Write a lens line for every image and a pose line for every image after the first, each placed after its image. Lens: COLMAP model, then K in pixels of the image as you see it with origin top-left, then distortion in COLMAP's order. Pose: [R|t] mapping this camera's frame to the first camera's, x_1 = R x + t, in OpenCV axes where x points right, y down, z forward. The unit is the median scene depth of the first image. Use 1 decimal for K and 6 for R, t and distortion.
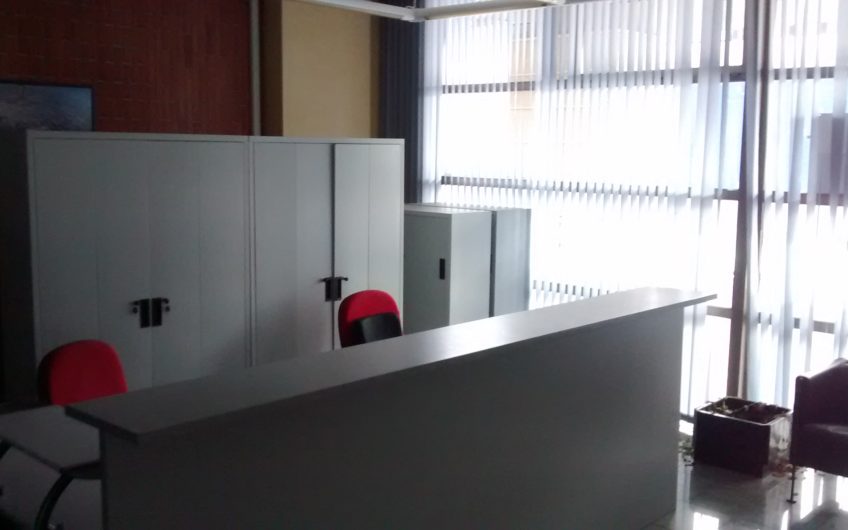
lens RADIAL K [[888.3, 0, 421.7], [0, 888.3, 261.3], [0, 0, 1]] dist [0.037419, 0.000000]
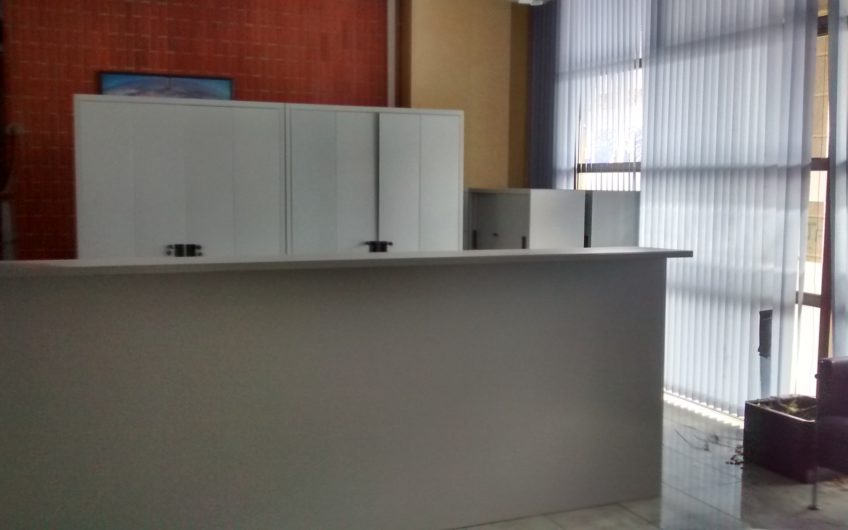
lens RADIAL K [[888.3, 0, 422.1], [0, 888.3, 263.7], [0, 0, 1]] dist [0.037419, 0.000000]
pose [[0.924129, 0.034561, -0.380513, 0.319953], [-0.049265, 0.998366, -0.028966, 0.066330], [0.378890, 0.045514, 0.924322, 0.050762]]
